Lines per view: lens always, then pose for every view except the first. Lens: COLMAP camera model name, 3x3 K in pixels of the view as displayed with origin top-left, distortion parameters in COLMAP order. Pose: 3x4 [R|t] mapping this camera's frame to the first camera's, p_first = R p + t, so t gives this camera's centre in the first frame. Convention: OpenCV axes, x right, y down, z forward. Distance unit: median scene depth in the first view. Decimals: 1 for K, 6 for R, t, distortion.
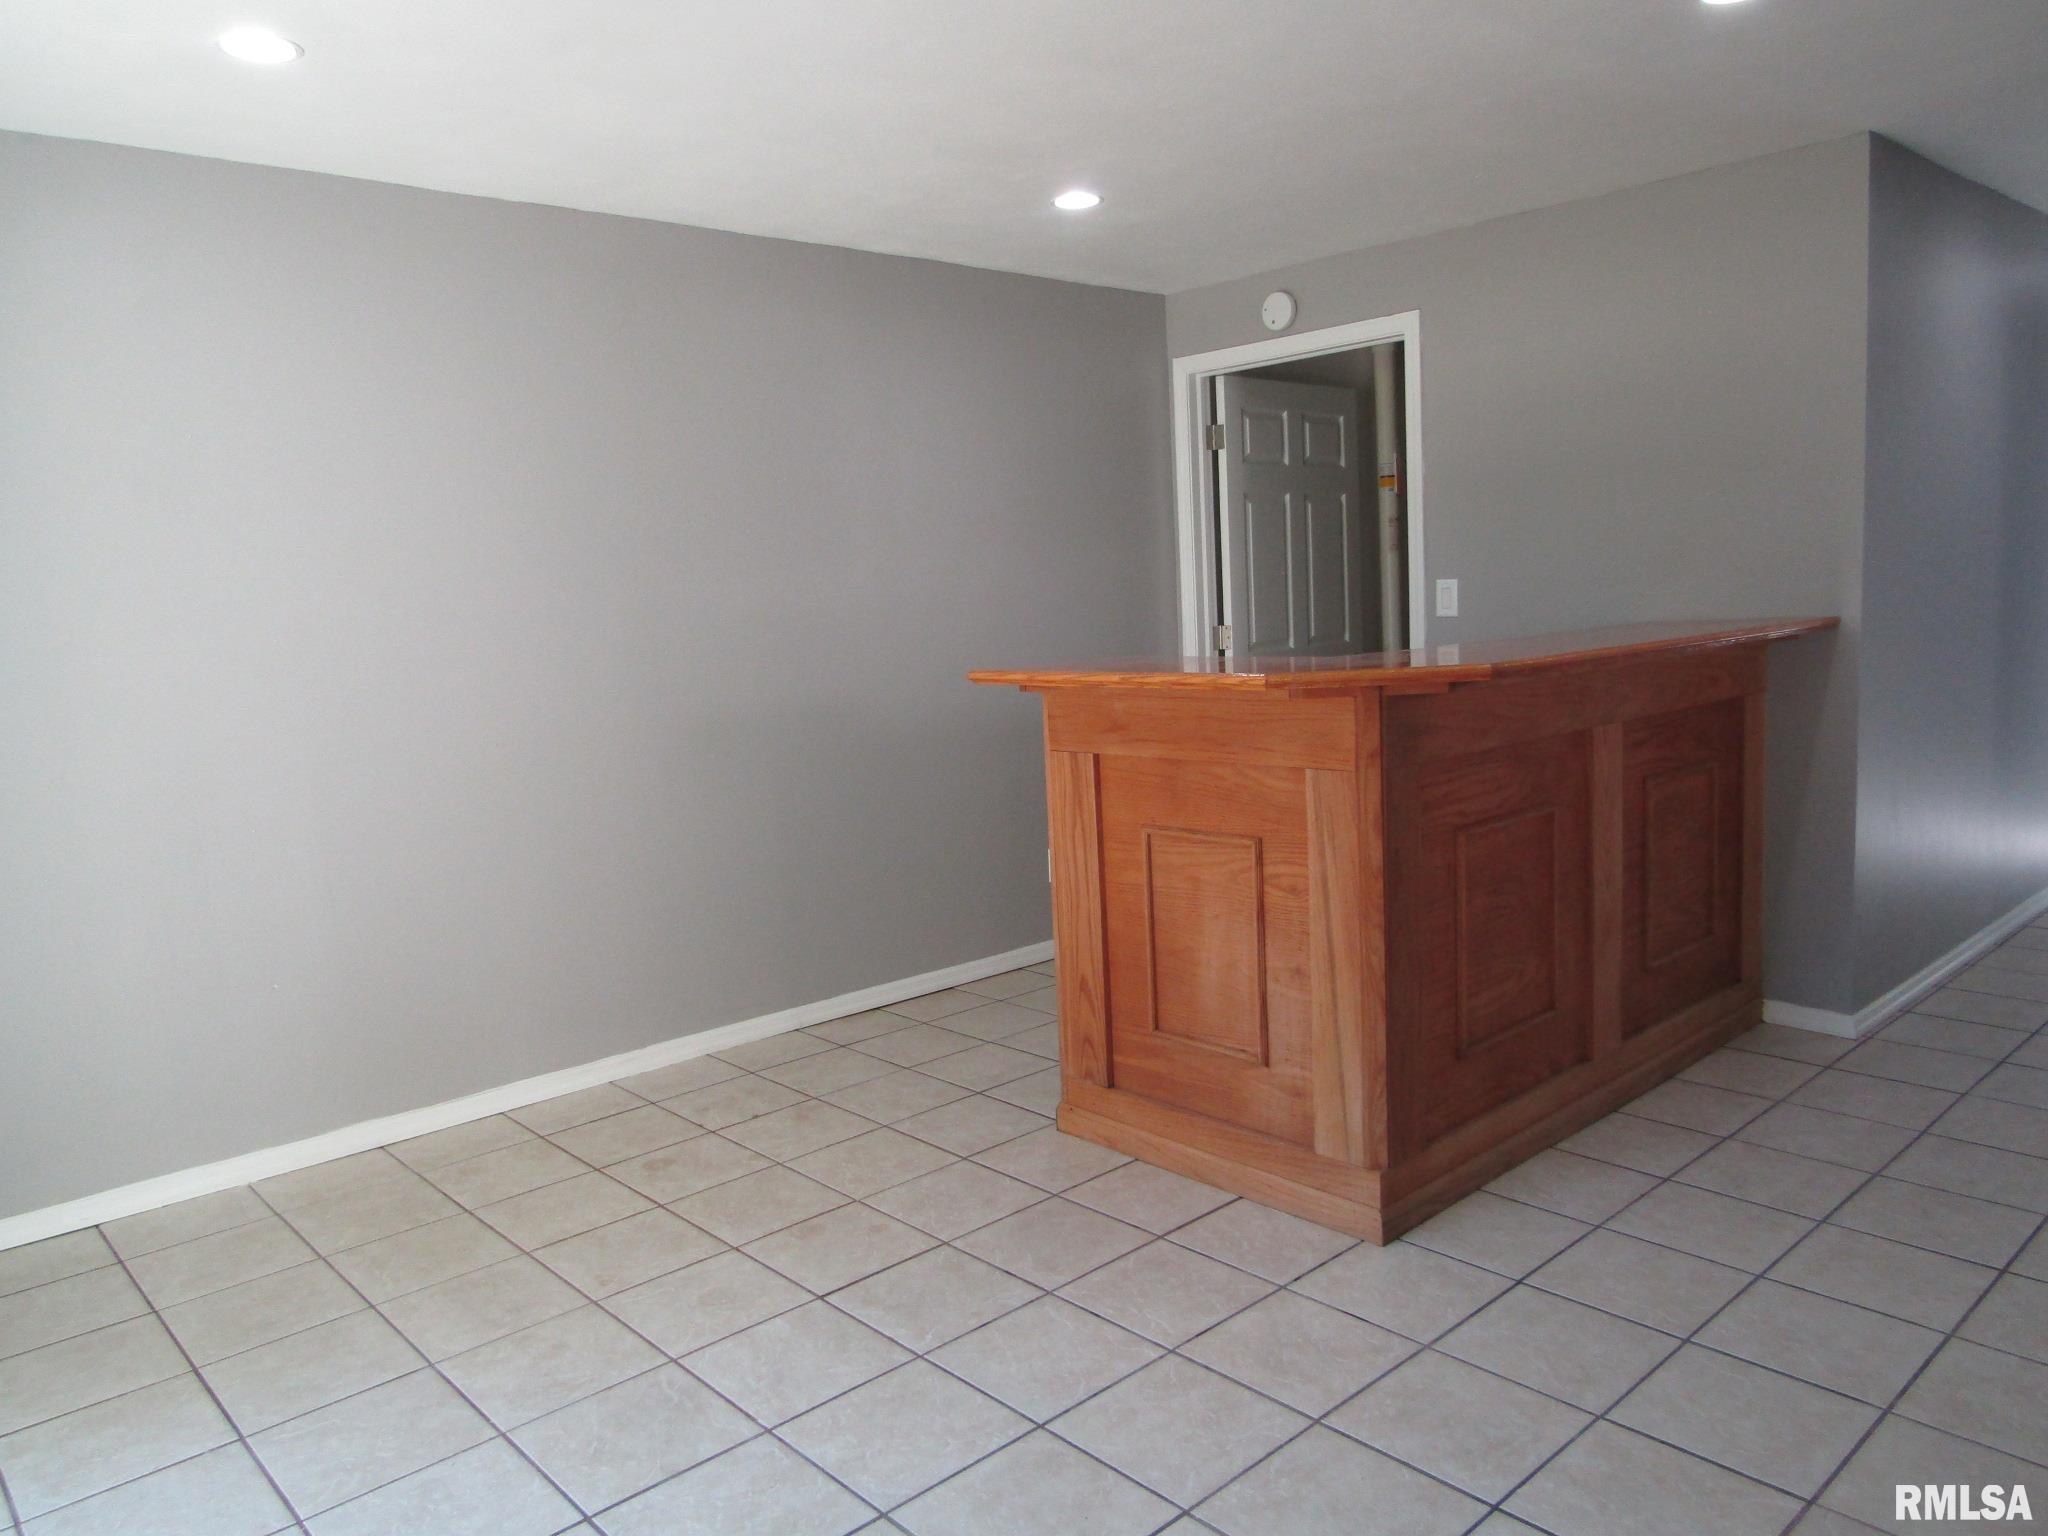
lens RADIAL K [[1456.8, 0, 1018.5], [0, 1456.8, 764.2], [0, 0, 1]] dist [-0.009292, -0.002255]
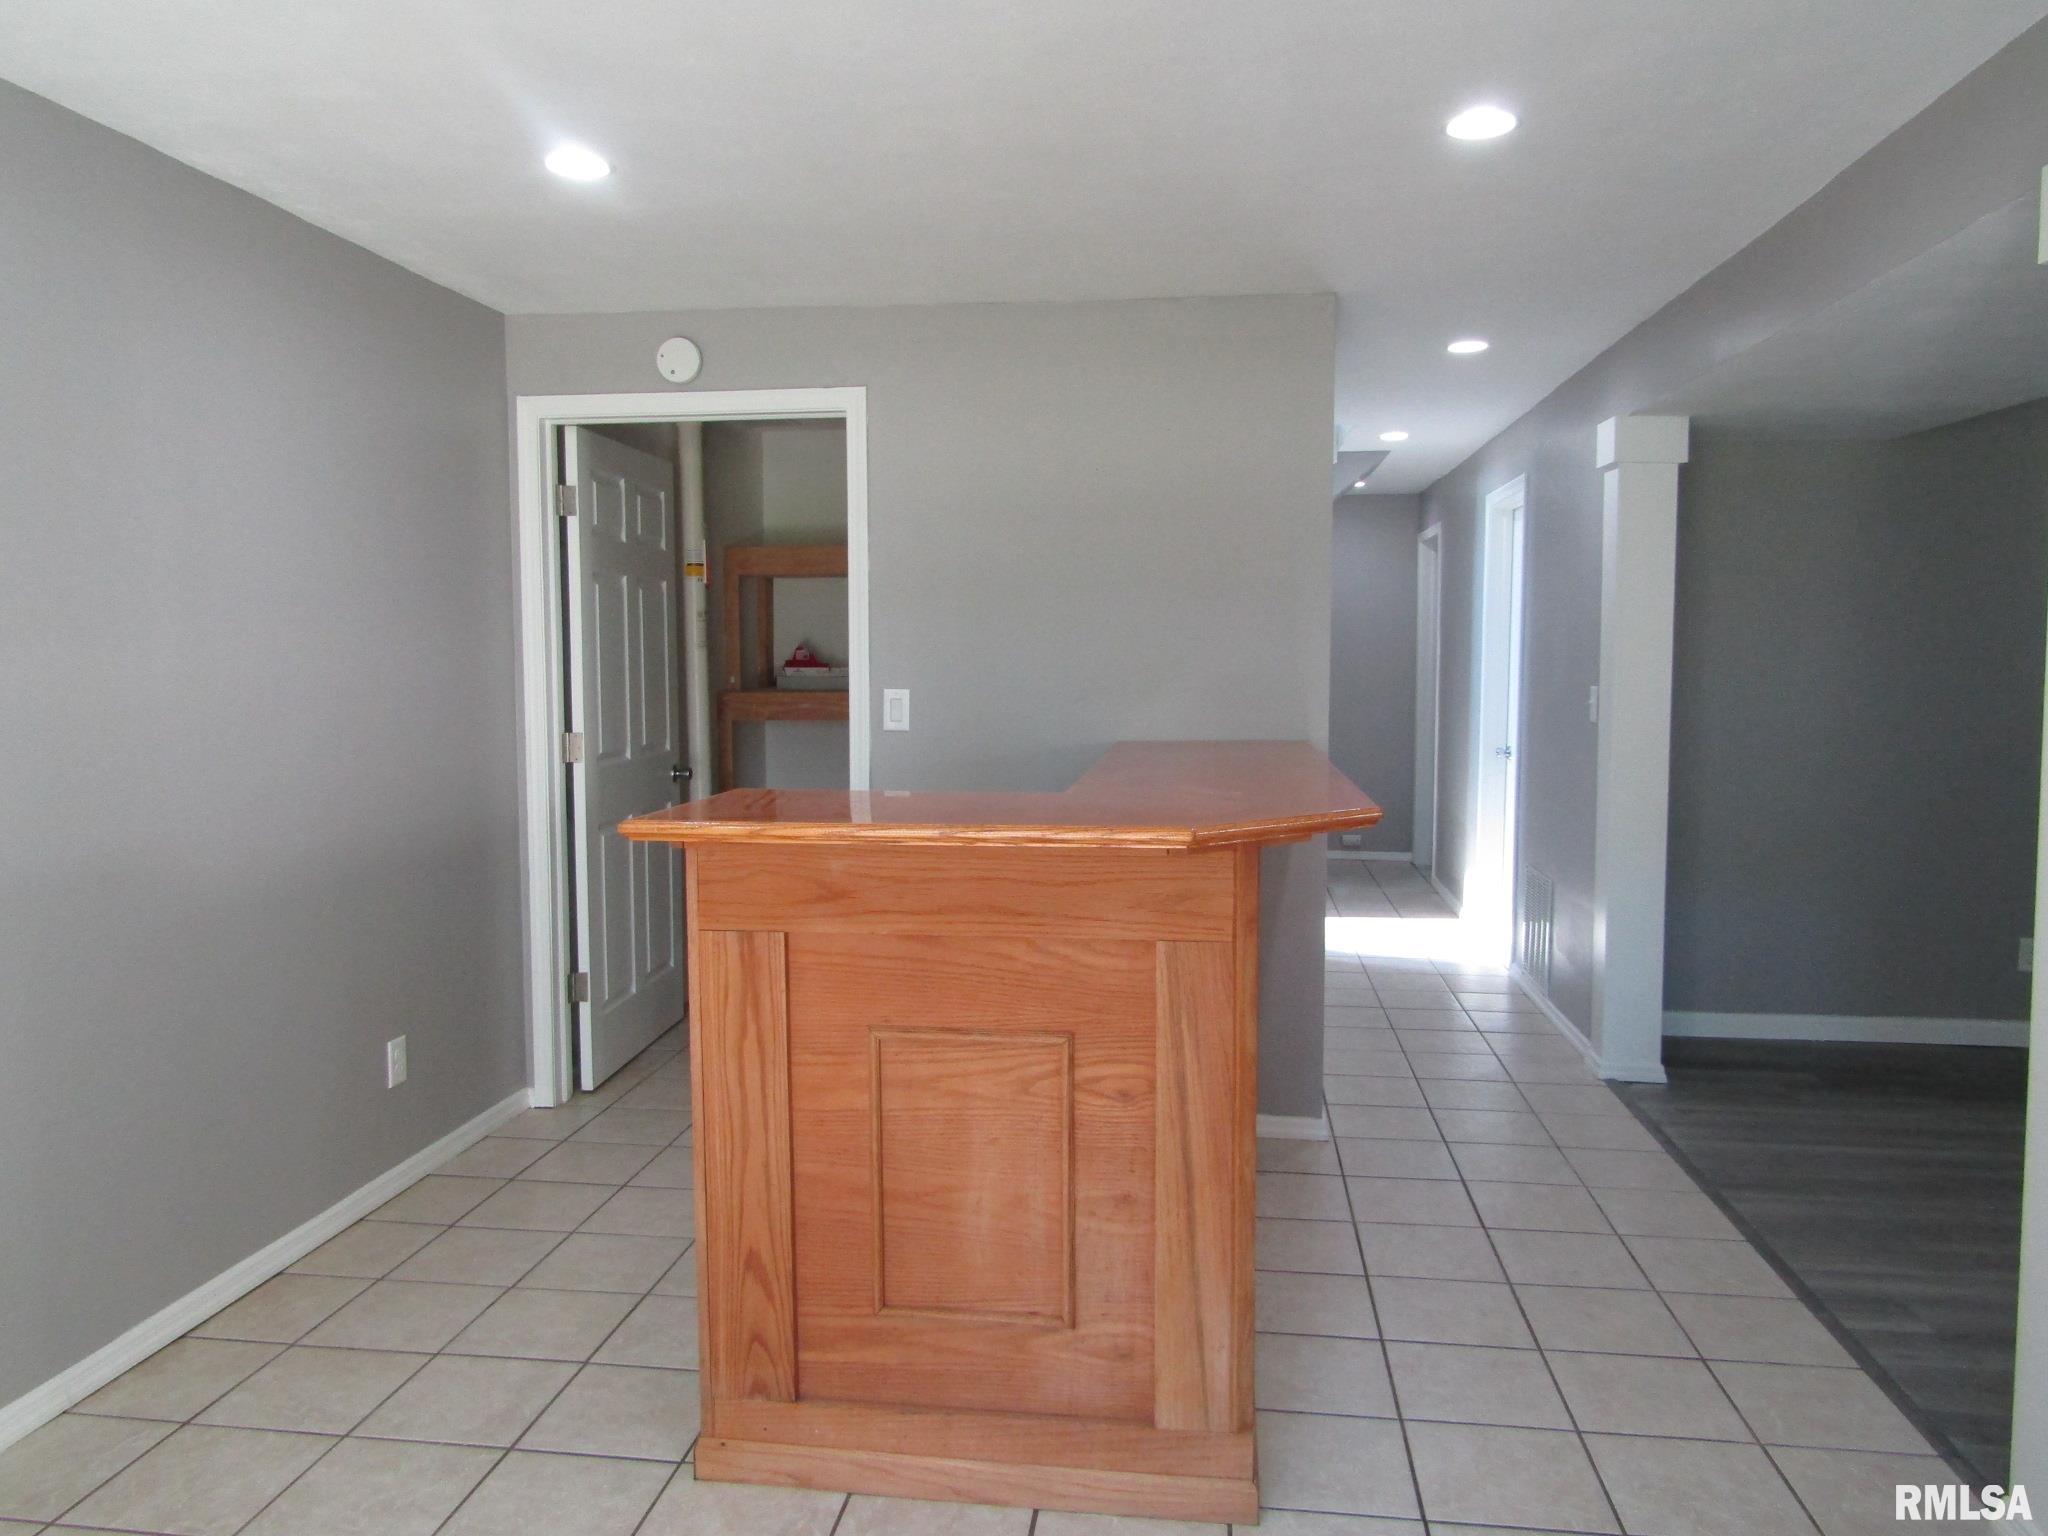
lens RADIAL K [[1456.8, 0, 1024.9], [0, 1456.8, 770.8], [0, 0, 1]] dist [-0.009292, -0.002255]
pose [[0.763268, -0.006924, 0.646044, -0.319722], [0.043787, 0.998198, -0.041034, -0.052177], [-0.644596, 0.059608, 0.762196, 0.384887]]
